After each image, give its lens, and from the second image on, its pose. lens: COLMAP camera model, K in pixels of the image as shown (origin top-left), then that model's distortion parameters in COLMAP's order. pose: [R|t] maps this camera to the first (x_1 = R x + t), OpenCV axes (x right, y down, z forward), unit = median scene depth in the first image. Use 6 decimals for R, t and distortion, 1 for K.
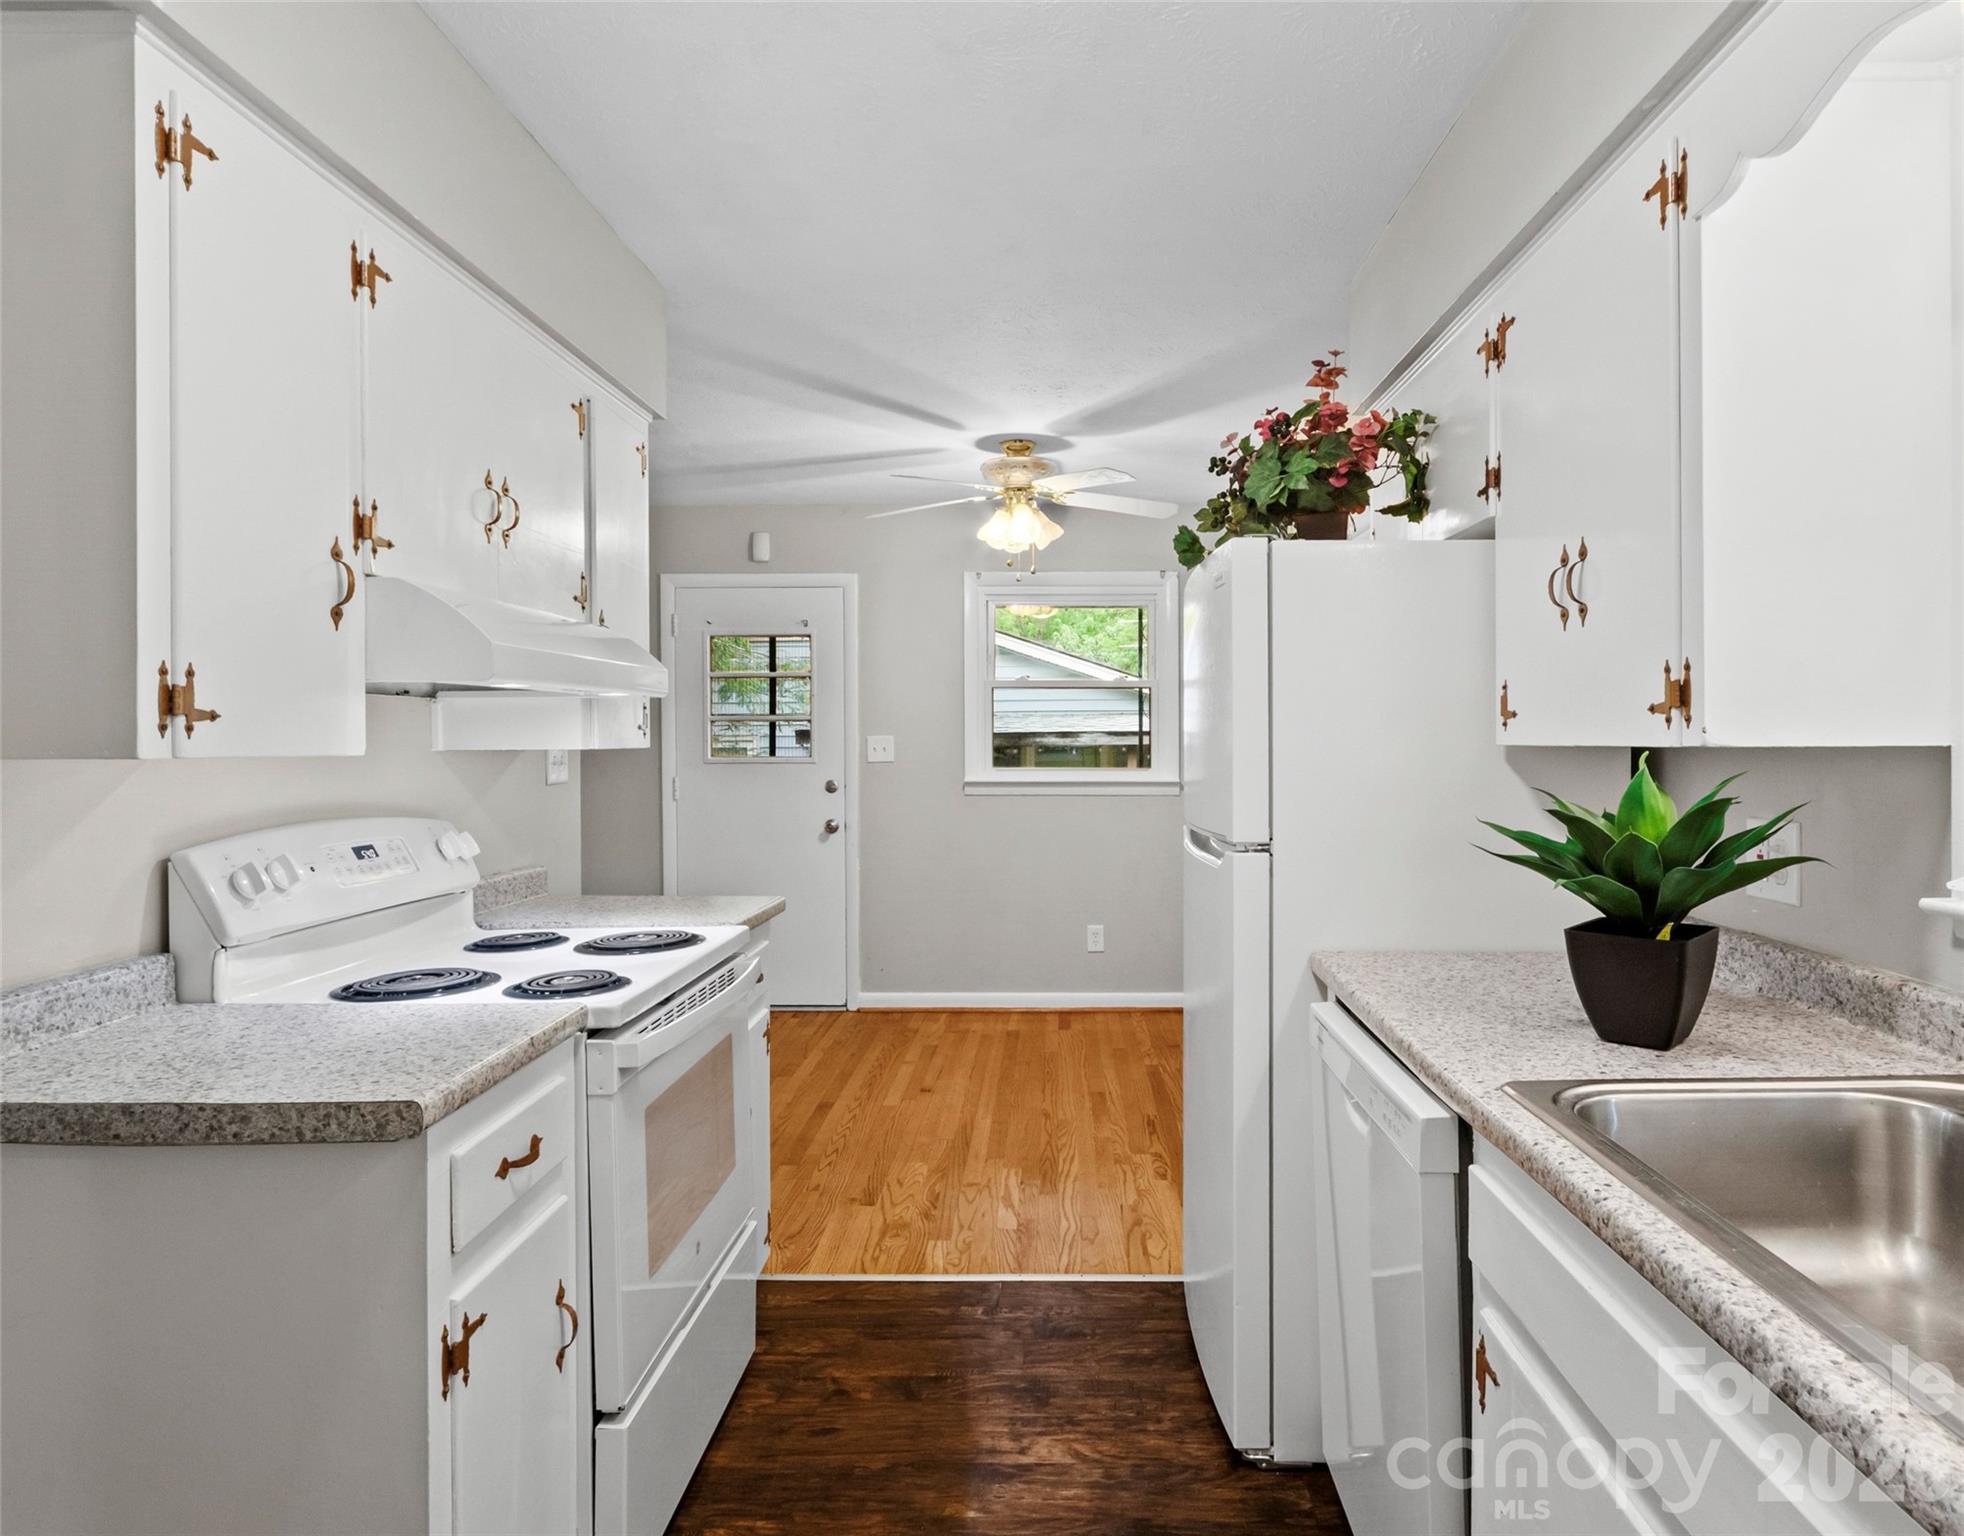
lens RADIAL K [[1156.1, 0, 1042.7], [0, 1156.1, 745.0], [0, 0, 1]] dist [0.004449, -0.005132]
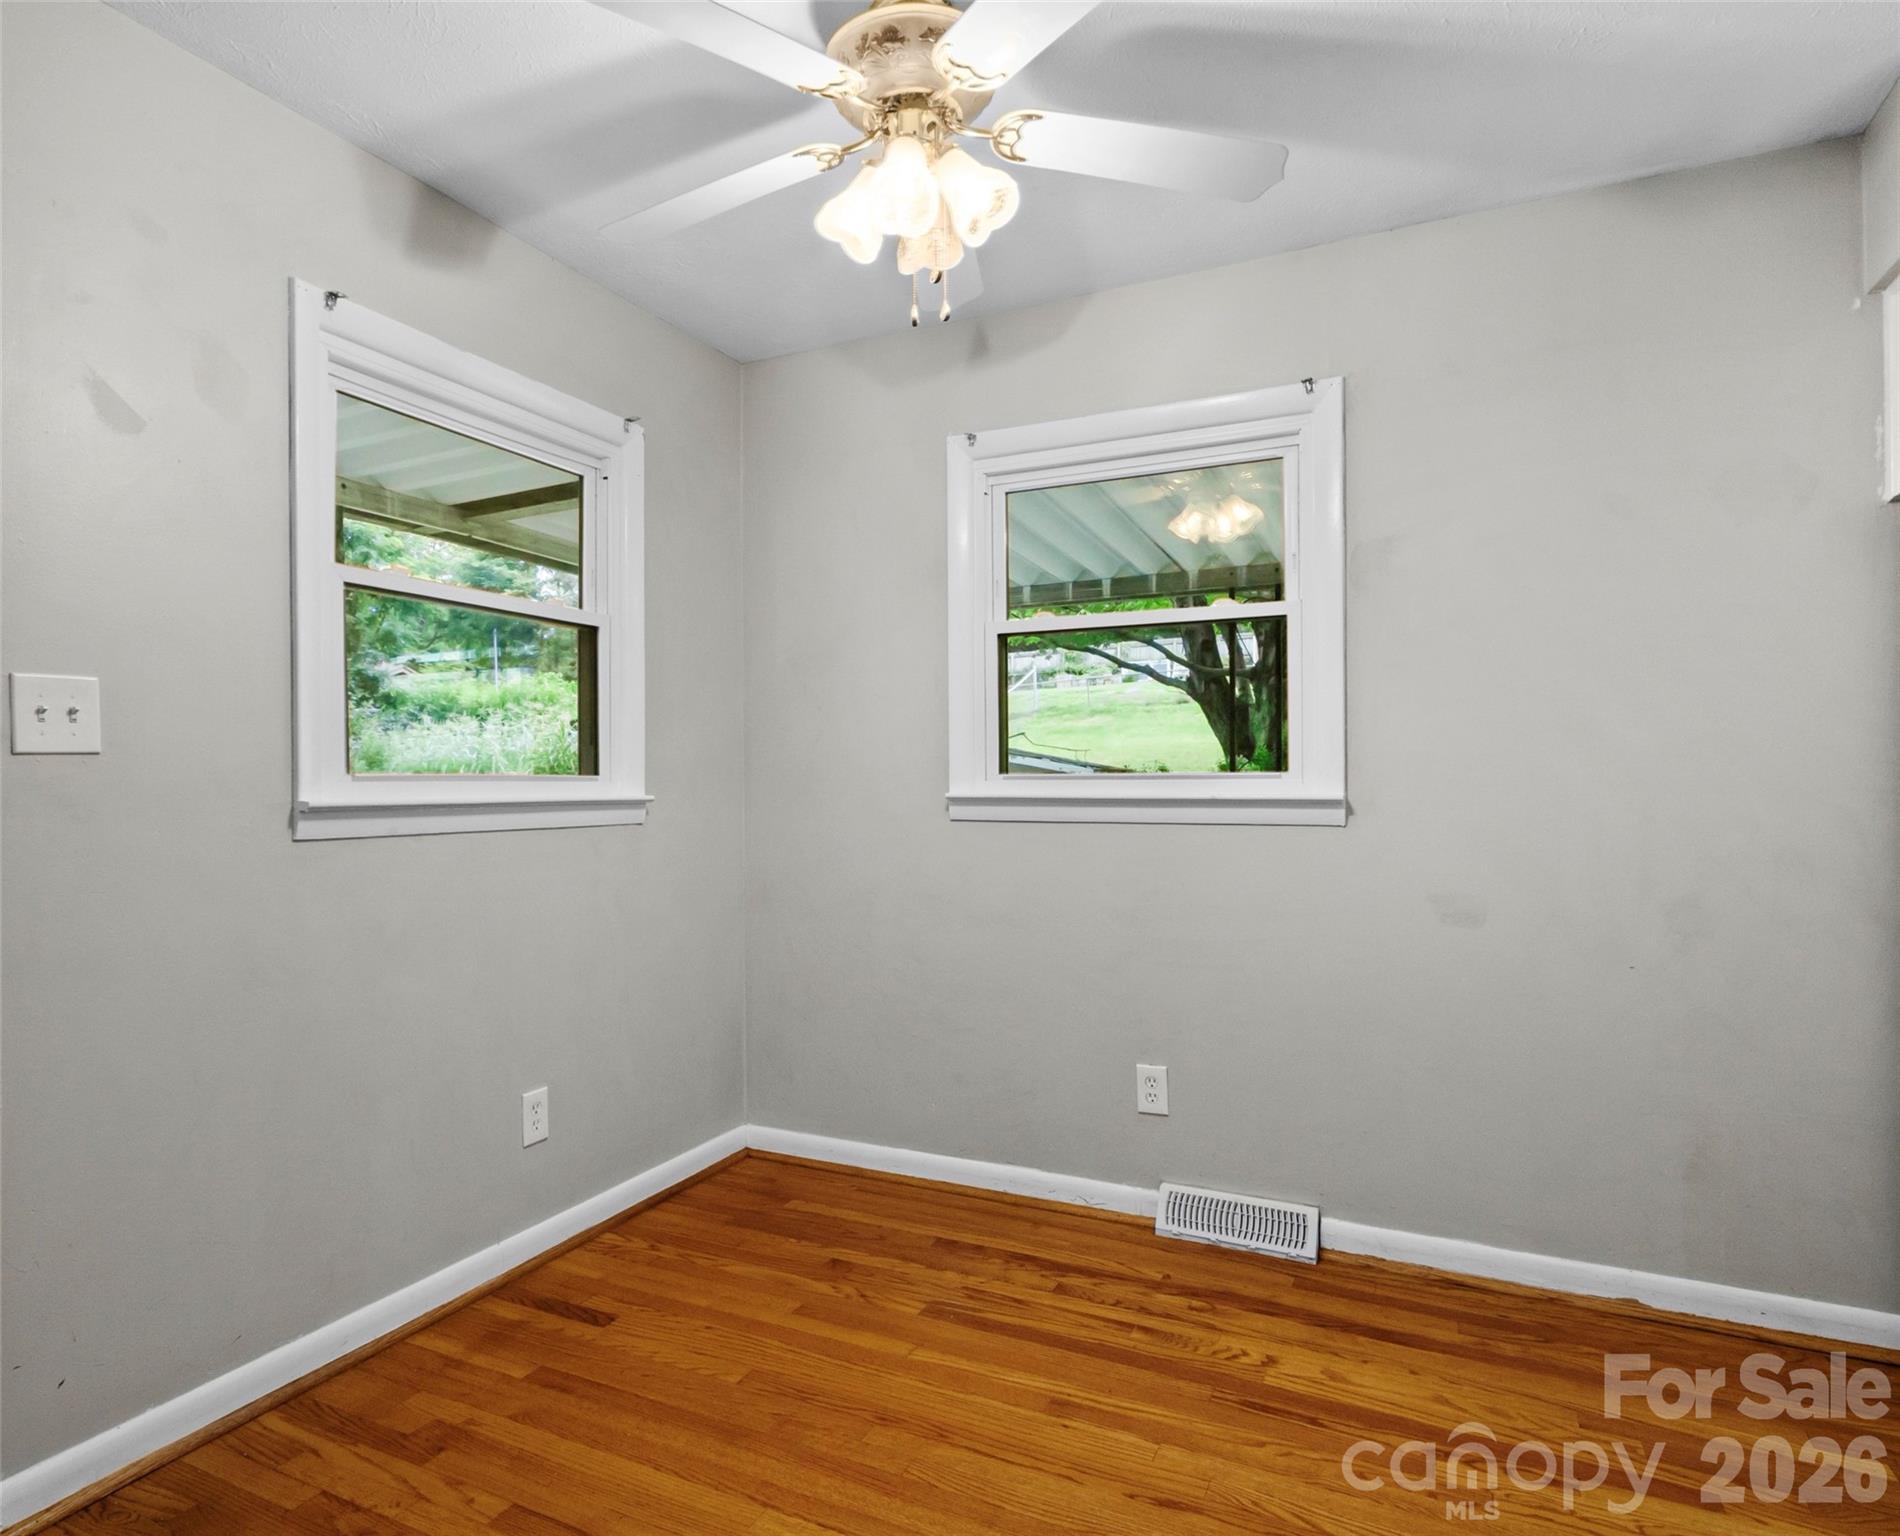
lens RADIAL K [[1122.2, 0, 884.9], [0, 1122.2, 781.2], [0, 0, 1]] dist [0.006297, 0.001051]
pose [[0.450639, 0.001227, 0.892706, -0.753585], [0.004364, 0.999984, -0.003577, 0.058552], [-0.892696, 0.005508, 0.450626, 1.518738]]
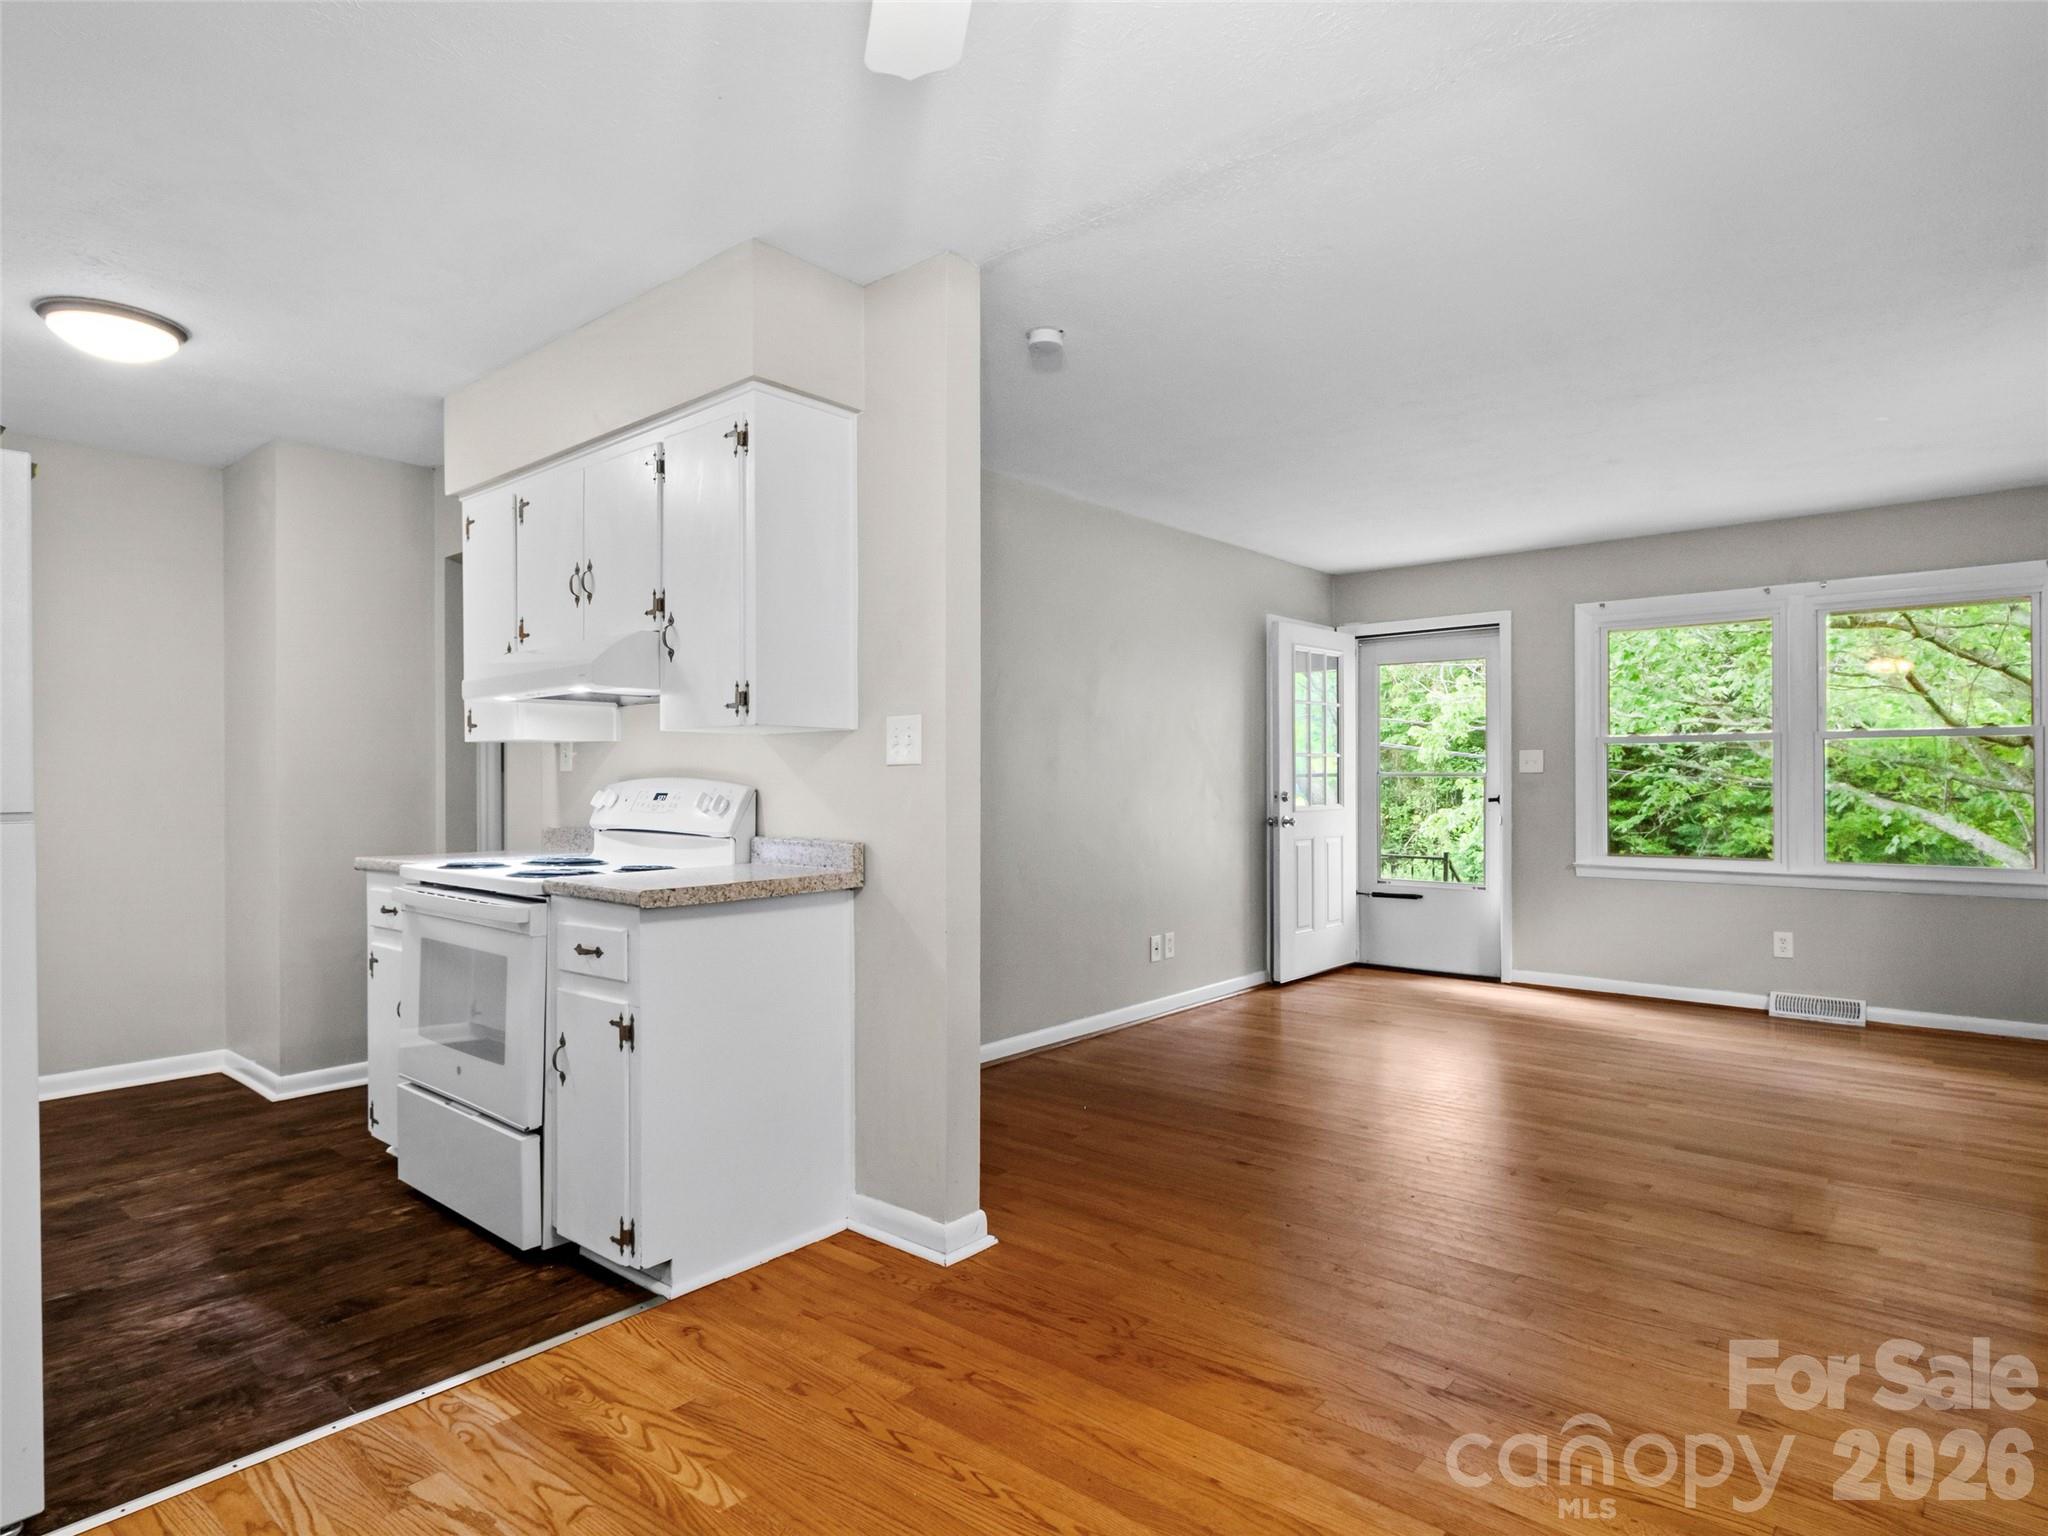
lens RADIAL K [[1136.8, 0, 1031.1], [0, 1136.8, 774.1], [0, 0, 1]] dist [0.005169, -0.003161]
pose [[-0.640458, 0.001322, -0.767992, 0.301793], [0.003814, 0.999992, -0.001459, 0.052531], [0.767984, -0.003864, -0.640457, 2.156998]]
